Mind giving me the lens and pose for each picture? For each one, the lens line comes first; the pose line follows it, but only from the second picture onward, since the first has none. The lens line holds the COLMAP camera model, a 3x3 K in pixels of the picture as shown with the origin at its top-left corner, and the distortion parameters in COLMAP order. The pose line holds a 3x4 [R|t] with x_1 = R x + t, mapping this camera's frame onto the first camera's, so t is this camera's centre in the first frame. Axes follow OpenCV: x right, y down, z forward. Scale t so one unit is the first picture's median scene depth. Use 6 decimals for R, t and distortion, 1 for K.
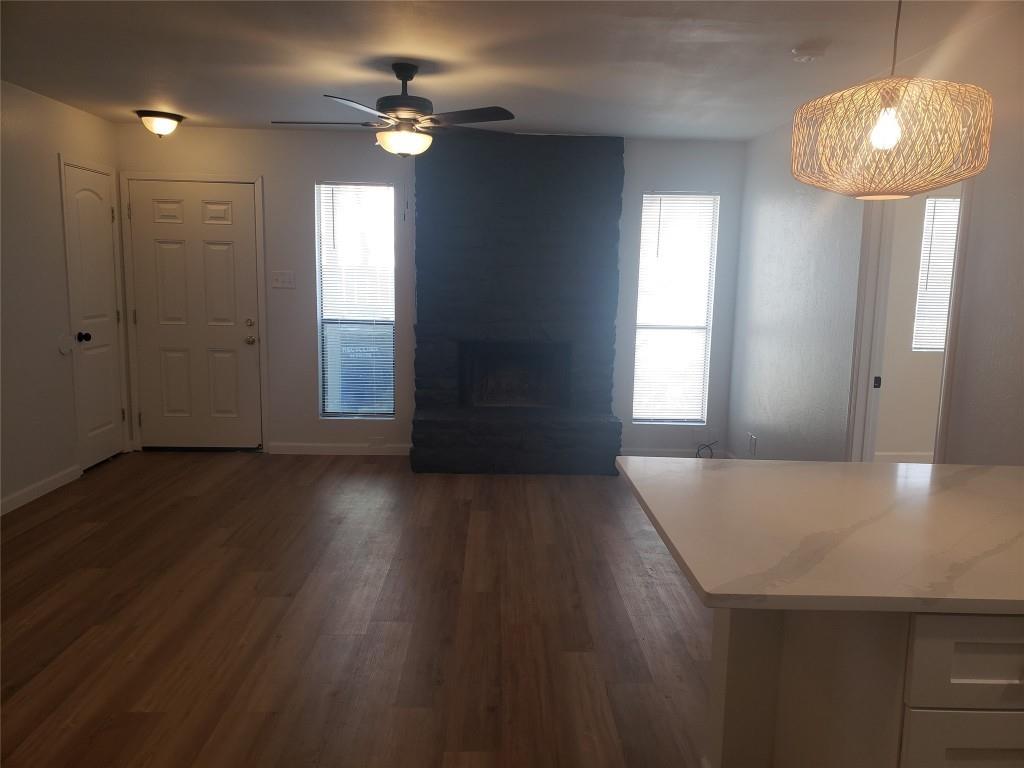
lens RADIAL K [[803.8, 0, 512.3], [0, 803.8, 381.9], [0, 0, 1]] dist [0.042713, -0.005887]
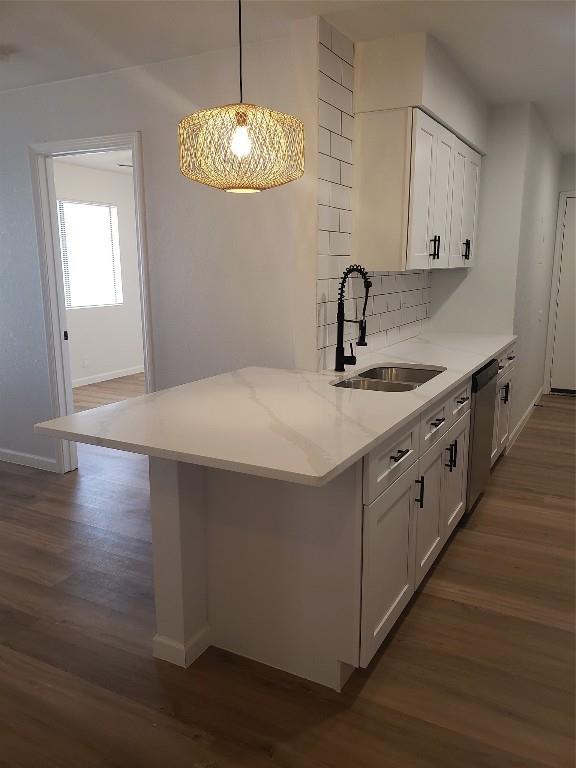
lens RADIAL K [[609.9, 0, 288.0], [0, 609.9, 384.0], [0, 0, 1]] dist [0.012895, 0.000920]
pose [[0.484624, -0.189967, 0.853845, -0.498480], [0.131990, 0.980837, 0.143306, -0.036358], [-0.864707, 0.043249, 0.500411, 0.415752]]
